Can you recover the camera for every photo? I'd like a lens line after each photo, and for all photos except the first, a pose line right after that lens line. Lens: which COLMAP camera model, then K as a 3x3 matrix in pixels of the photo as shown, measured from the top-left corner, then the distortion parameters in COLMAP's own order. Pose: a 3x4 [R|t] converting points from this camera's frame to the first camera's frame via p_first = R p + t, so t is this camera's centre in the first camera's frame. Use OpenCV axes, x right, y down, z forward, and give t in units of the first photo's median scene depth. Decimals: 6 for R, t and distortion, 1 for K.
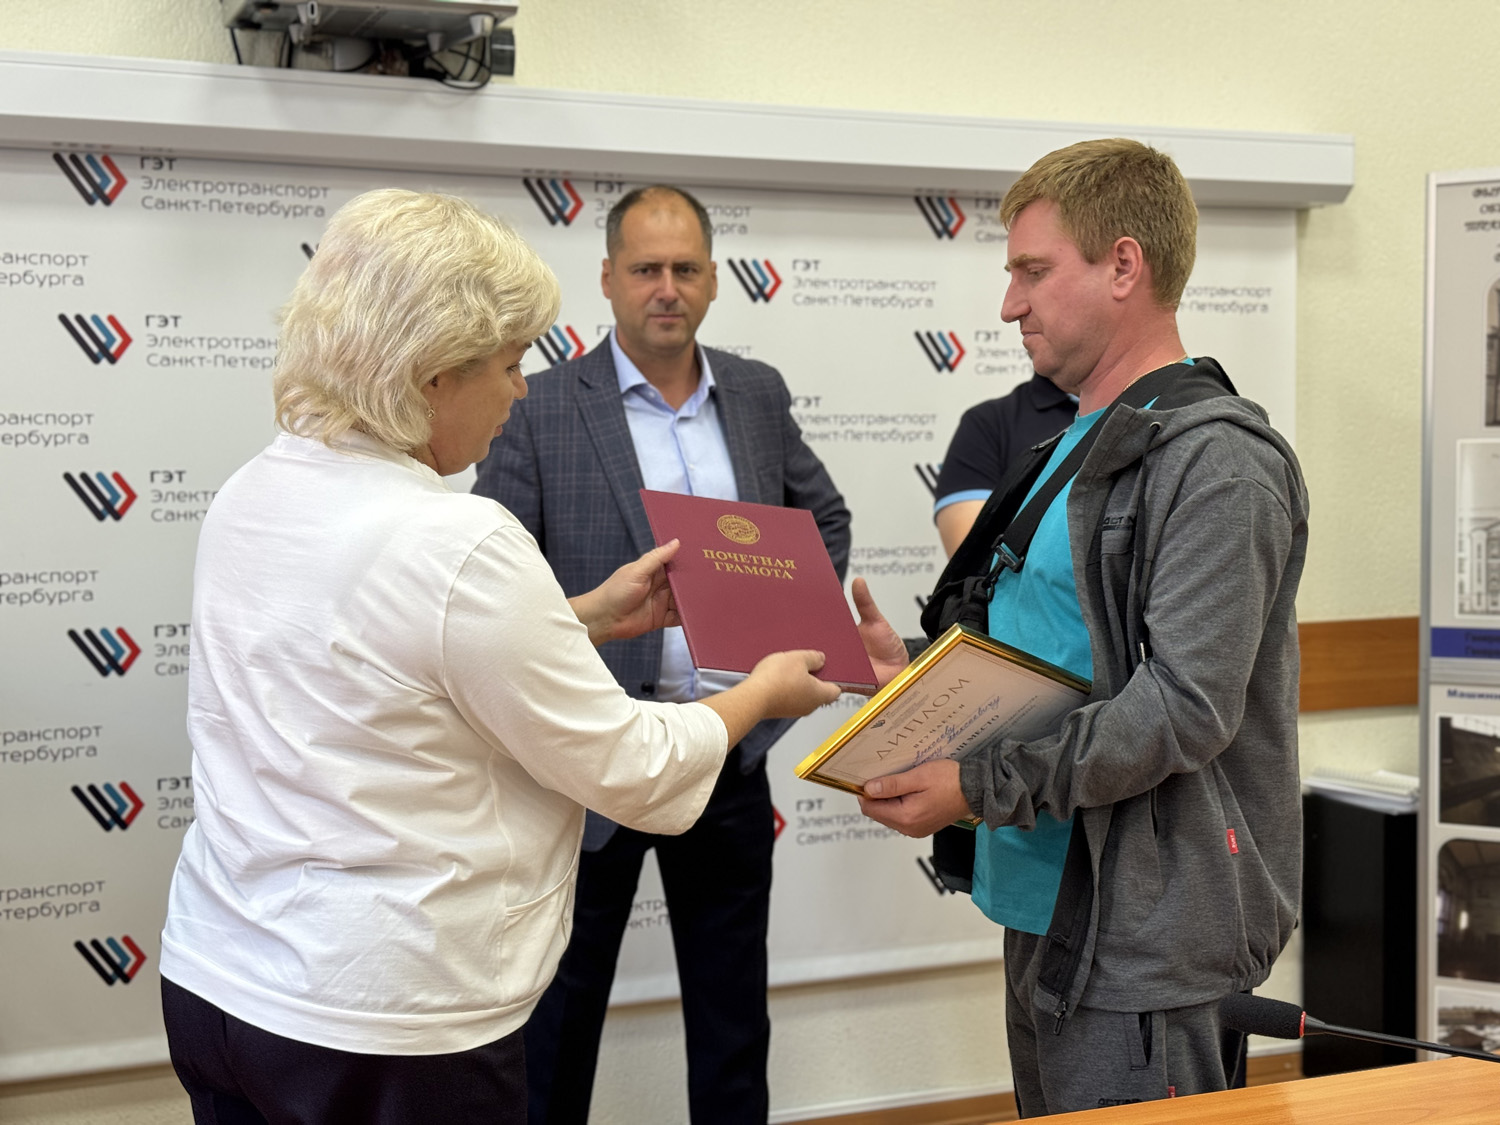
lens RADIAL K [[2136.8, 0, 756.4], [0, 2136.8, 561.2], [0, 0, 1]] dist [0.100647, 0.000000]
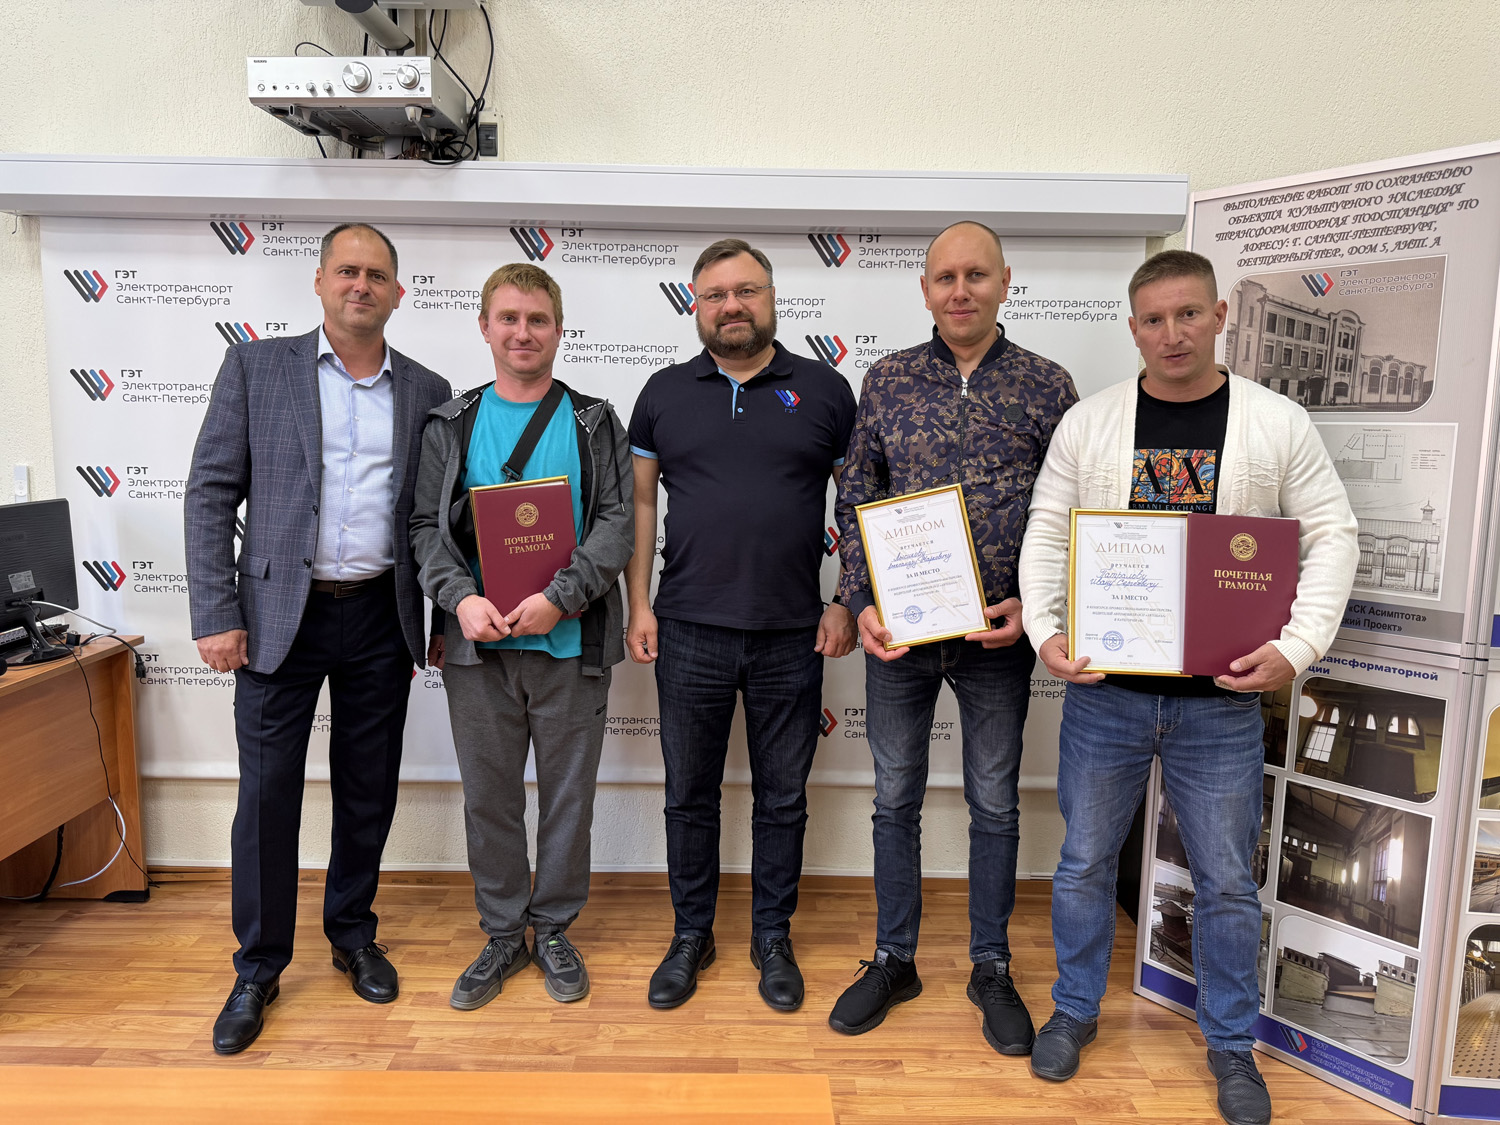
lens RADIAL K [[1066.3, 0, 761.1], [0, 1066.3, 562.9], [0, 0, 1]] dist [0.032305, -0.046045]
pose [[0.918305, 0.072691, -0.389143, 0.352370], [-0.044836, 0.995770, 0.080204, -0.015851], [0.393326, -0.056204, 0.917679, 0.377725]]
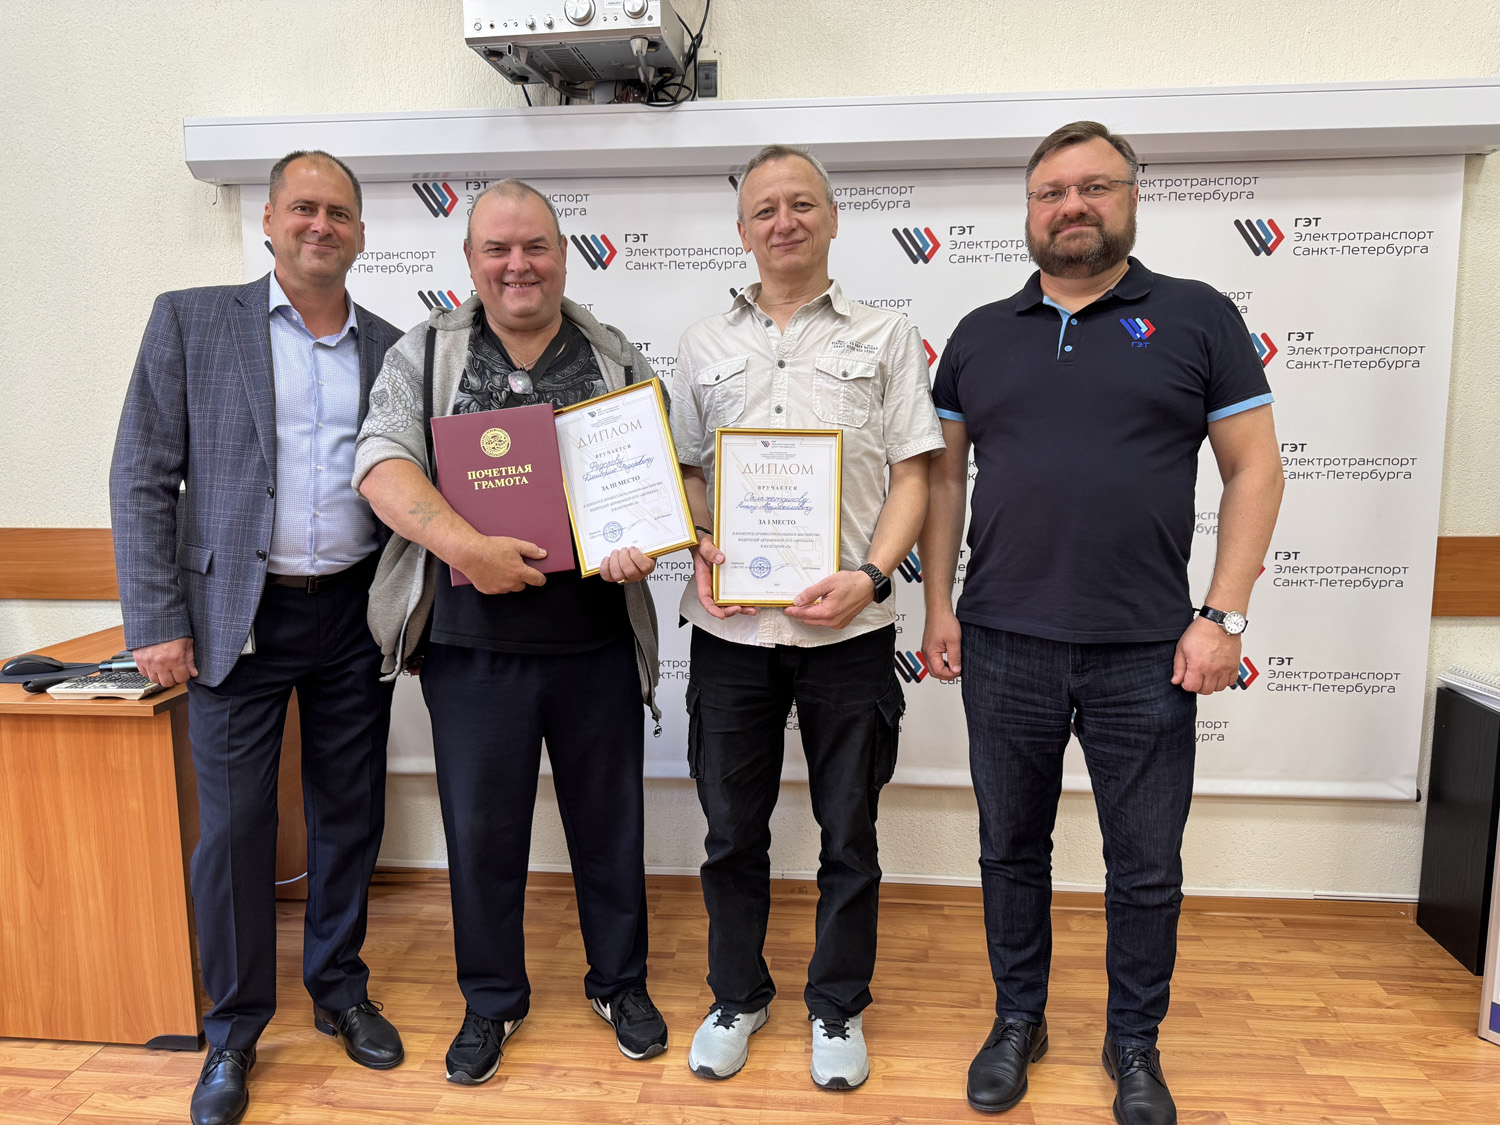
lens RADIAL K [[1066.3, 0, 760.0], [0, 1066.3, 564.6], [0, 0, 1]] dist [0.032305, -0.046045]
pose [[0.877348, 0.066704, -0.475196, 0.243995], [-0.027588, 0.995665, 0.088828, 0.004339], [0.479061, -0.064823, 0.875385, 0.403325]]
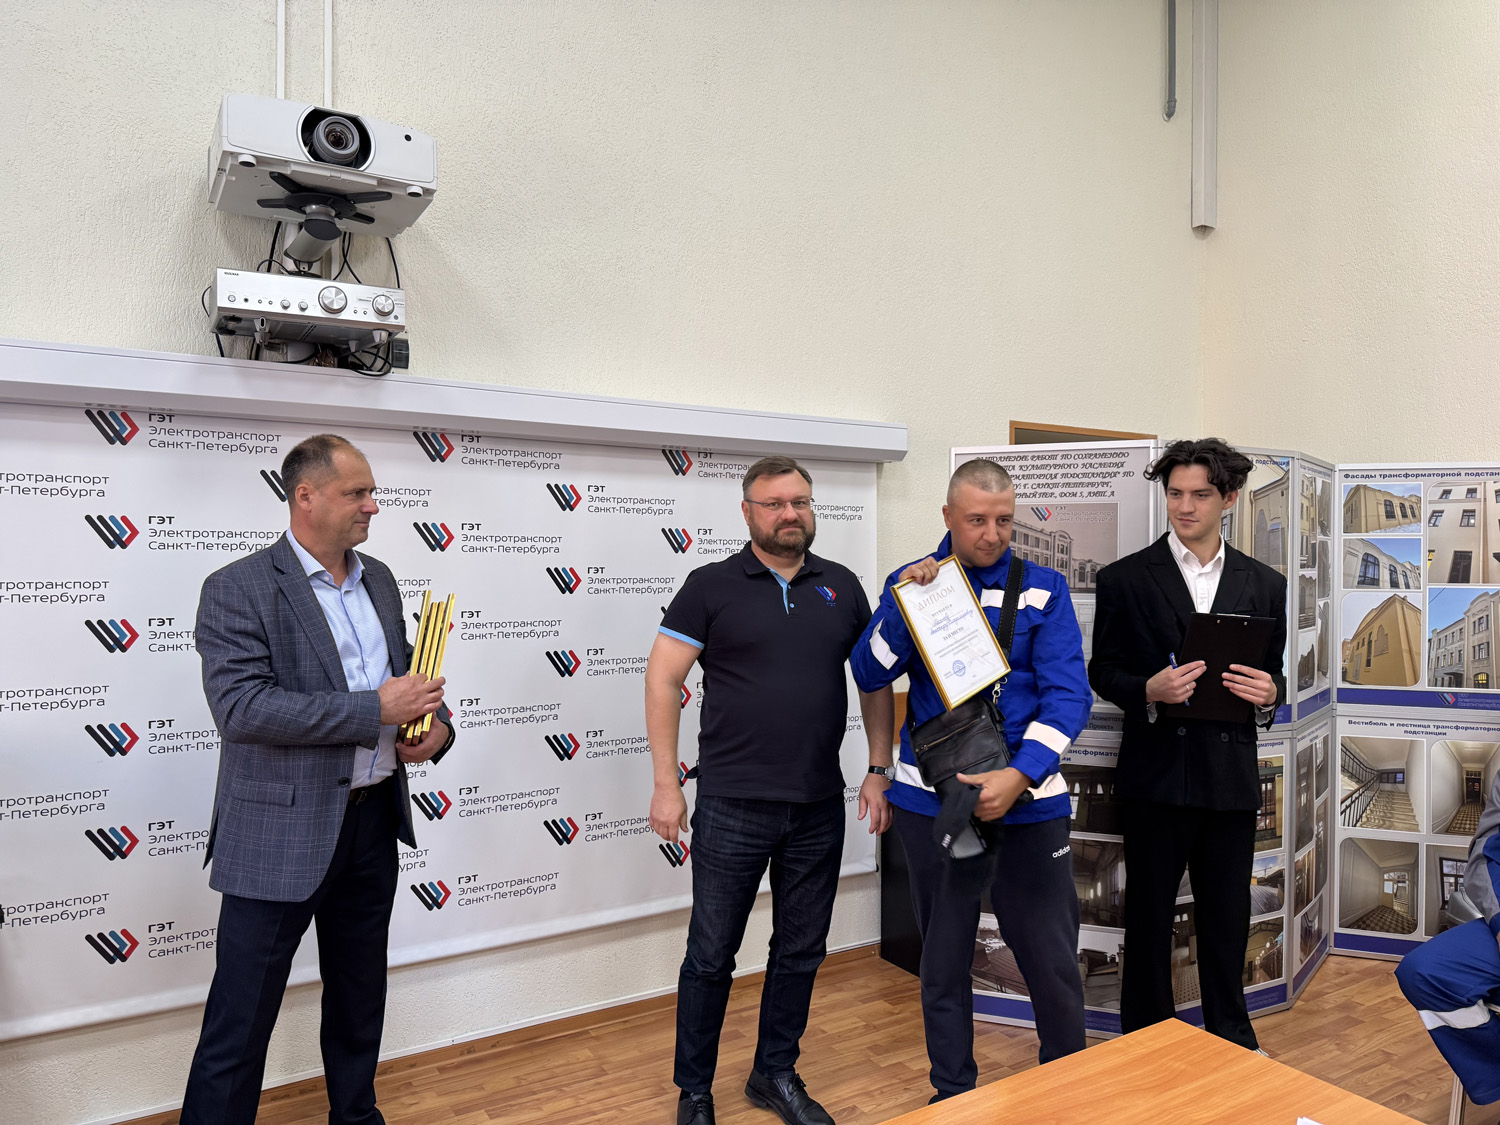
lens RADIAL K [[1066.3, 0, 757.8], [0, 1066.3, 565.0], [0, 0, 1]] dist [0.032305, -0.046045]
pose [[0.988593, 0.011836, 0.150148, 0.026329], [-0.004206, 0.998688, -0.051031, -0.040085], [-0.150556, 0.049818, 0.987346, 0.178682]]
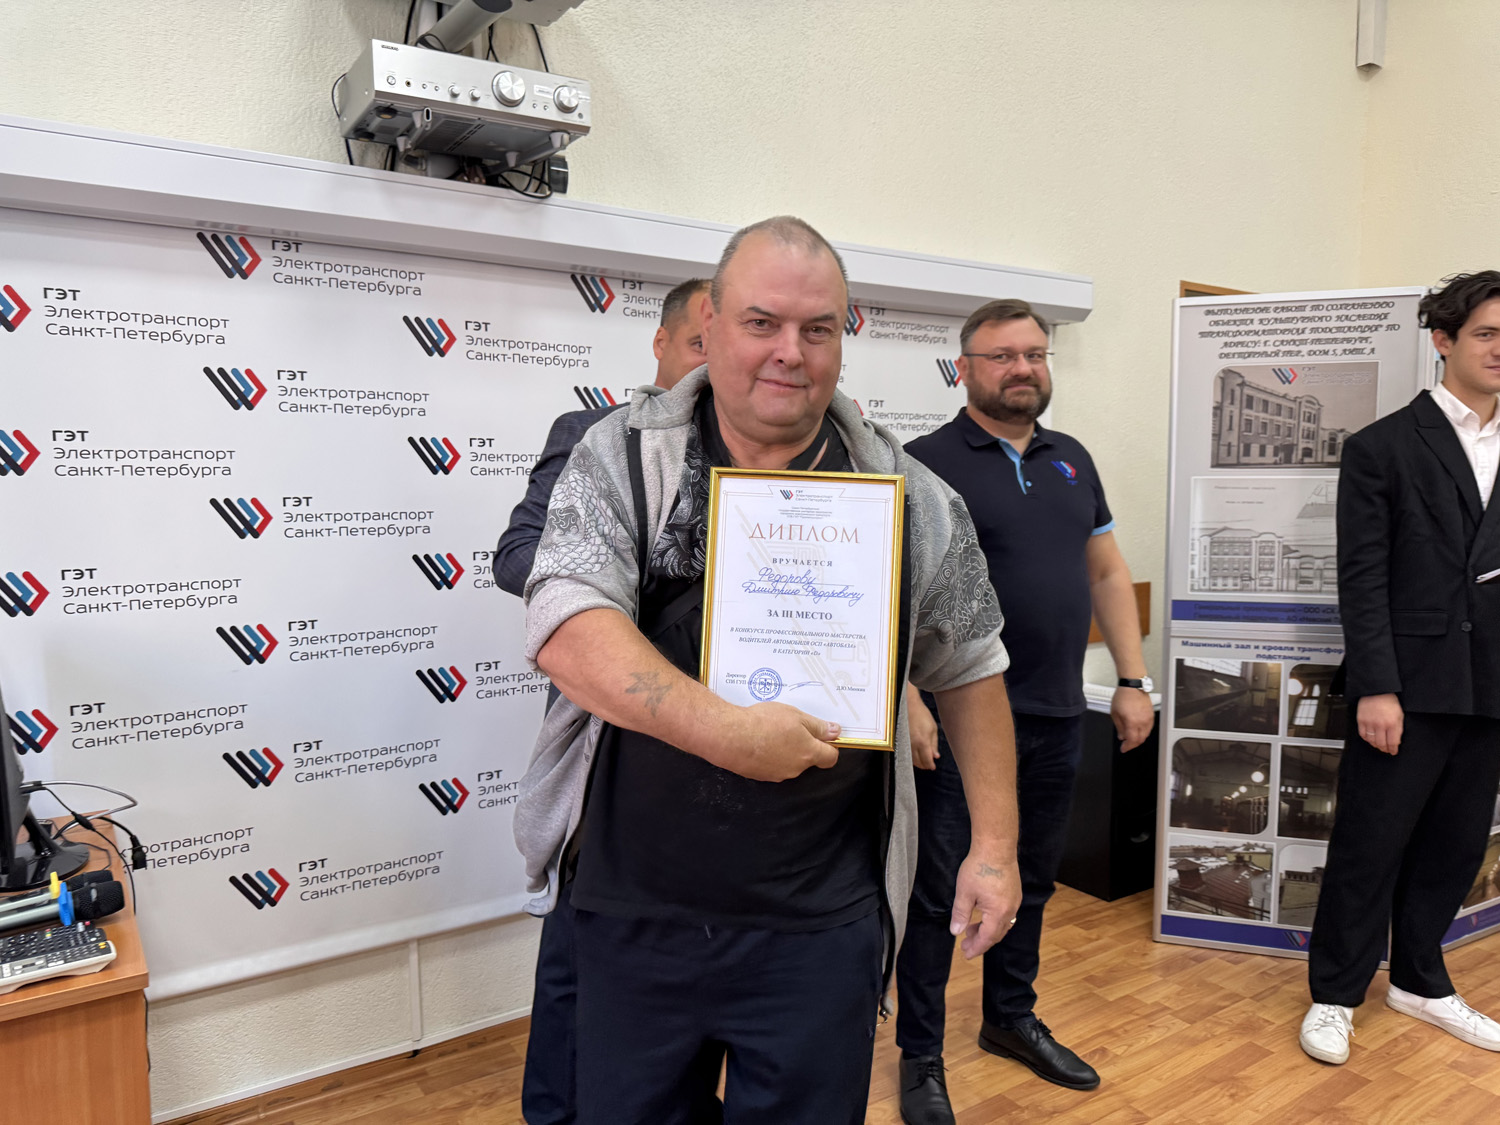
lens RADIAL K [[1066.3, 0, 742.8], [0, 1066.3, 570.4], [0, 0, 1]] dist [0.032305, -0.046045]
pose [[0.984636, -0.010528, 0.174300, -0.121685], [0.004331, 0.999346, 0.035898, -0.019610], [-0.174564, -0.034591, 0.984038, 0.327382]]
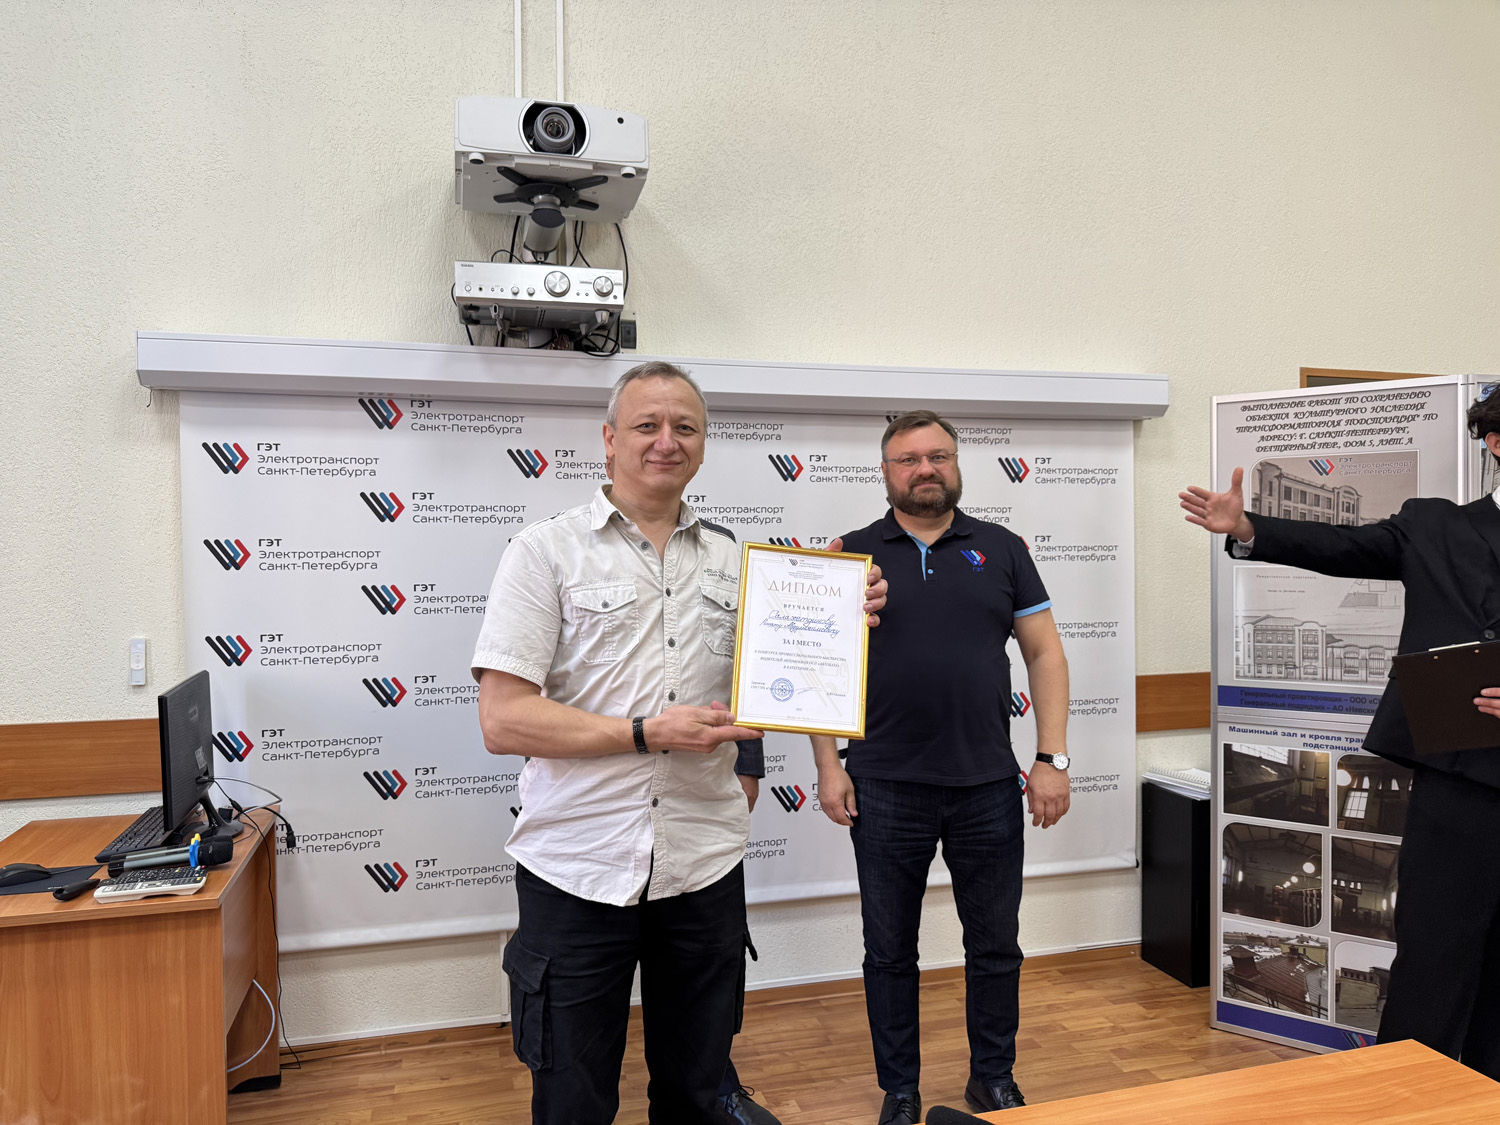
lens RADIAL K [[1066.3, 0, 750.6], [0, 1066.3, 563.9], [0, 0, 1]] dist [0.032305, -0.046045]
pose [[0.990767, 0.001972, -0.135558, 0.087571], [-0.007323, 0.999213, -0.038990, -0.025749], [0.135375, 0.039623, 0.990002, 0.194815]]
